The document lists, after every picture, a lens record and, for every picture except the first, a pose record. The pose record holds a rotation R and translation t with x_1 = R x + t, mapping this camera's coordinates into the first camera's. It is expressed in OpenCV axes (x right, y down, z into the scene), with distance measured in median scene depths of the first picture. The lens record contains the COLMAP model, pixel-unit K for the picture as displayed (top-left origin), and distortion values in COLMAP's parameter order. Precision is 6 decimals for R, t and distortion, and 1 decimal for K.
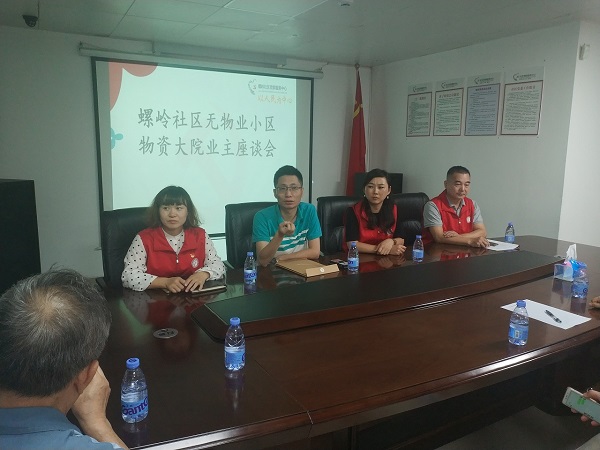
lens RADIAL K [[464.8, 0, 300.0], [0, 464.8, 225.0], [0, 0, 1]] dist [0.012361, -0.036398]
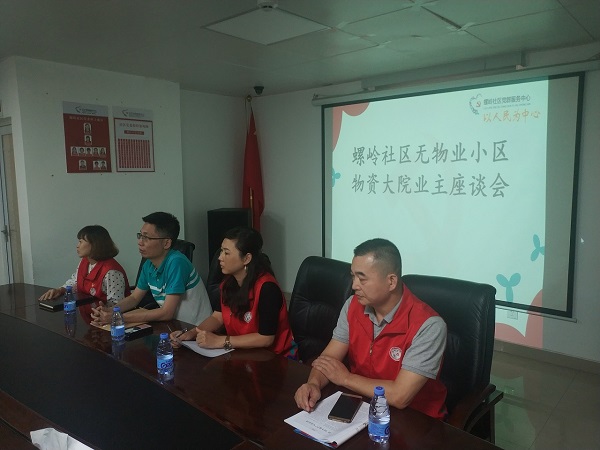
lens RADIAL K [[464.8, 0, 300.0], [0, 464.8, 225.0], [0, 0, 1]] dist [0.012361, -0.036398]
pose [[0.374001, 0.079019, -0.924056, 0.519145], [-0.135579, 0.990318, 0.029812, -0.091018], [0.917465, 0.114133, 0.381093, 0.490840]]
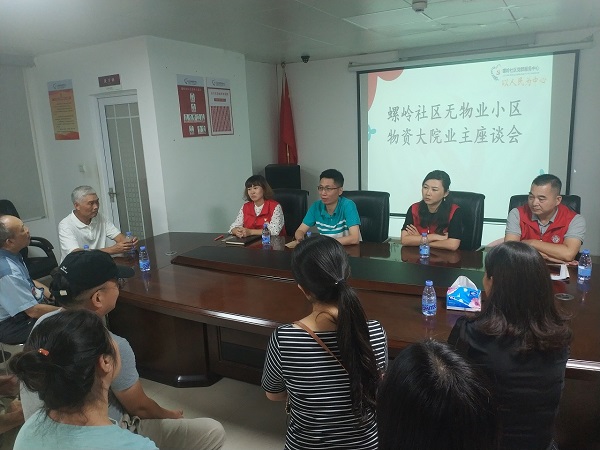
lens RADIAL K [[464.8, 0, 300.0], [0, 464.8, 225.0], [0, 0, 1]] dist [0.012361, -0.036398]
pose [[0.559736, 0.132423, -0.818022, 0.533730], [-0.080807, 0.991167, 0.105159, -0.047753], [0.824721, 0.007241, 0.565493, 0.102904]]
